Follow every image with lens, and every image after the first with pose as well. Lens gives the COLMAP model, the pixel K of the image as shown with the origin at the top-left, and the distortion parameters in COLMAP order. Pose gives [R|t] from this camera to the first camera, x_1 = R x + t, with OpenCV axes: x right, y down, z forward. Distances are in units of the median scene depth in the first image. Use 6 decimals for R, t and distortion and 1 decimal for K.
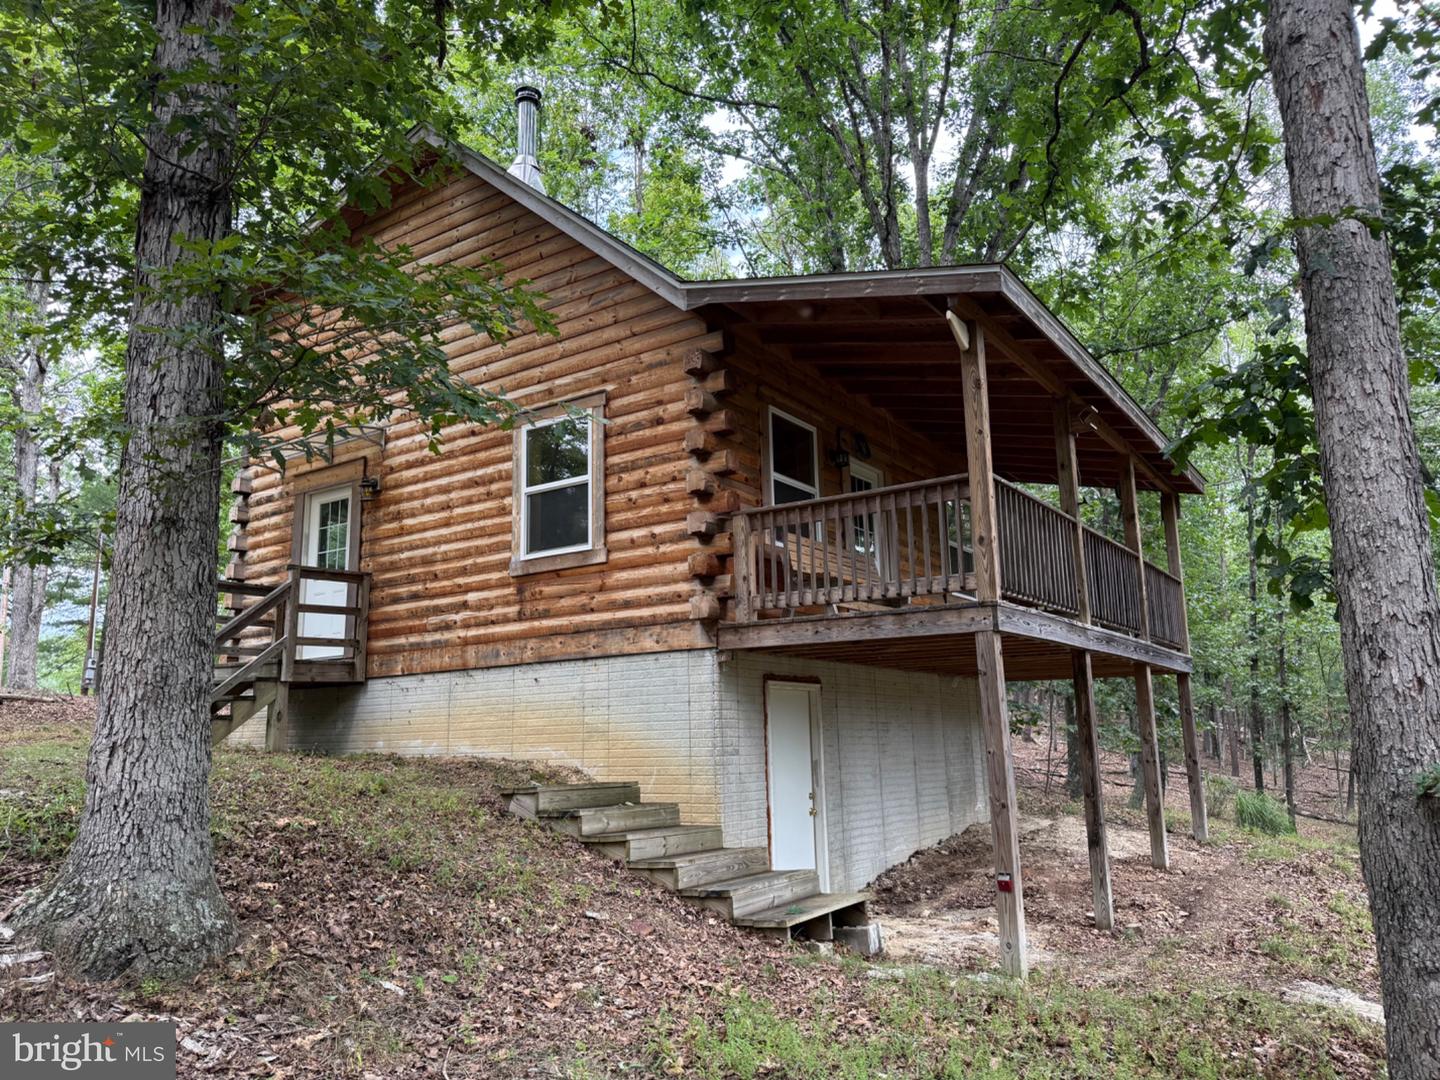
lens RADIAL K [[1009.9, 0, 718.3], [0, 1009.9, 539.2], [0, 0, 1]] dist [0.115403, -0.004151]
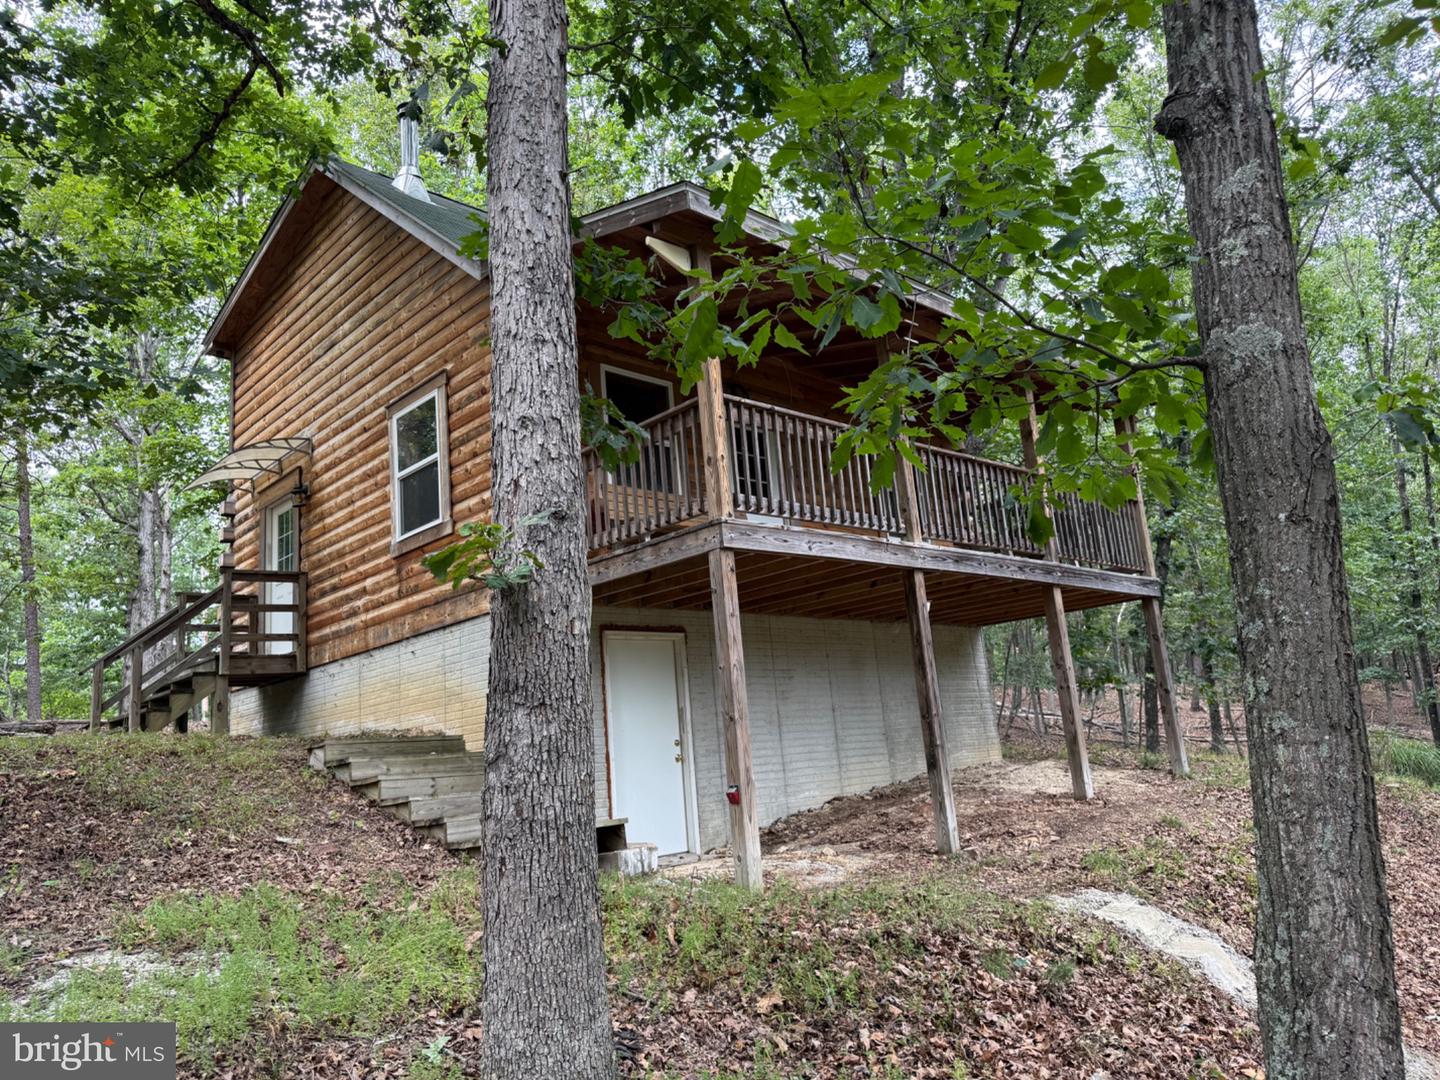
lens RADIAL K [[1009.9, 0, 721.8], [0, 1009.9, 540.9], [0, 0, 1]] dist [0.115403, -0.004151]
pose [[0.975495, -0.105224, -0.193231, 0.345156], [0.103565, 0.994447, -0.018695, 0.075610], [0.194125, -0.001775, 0.980975, 0.022587]]
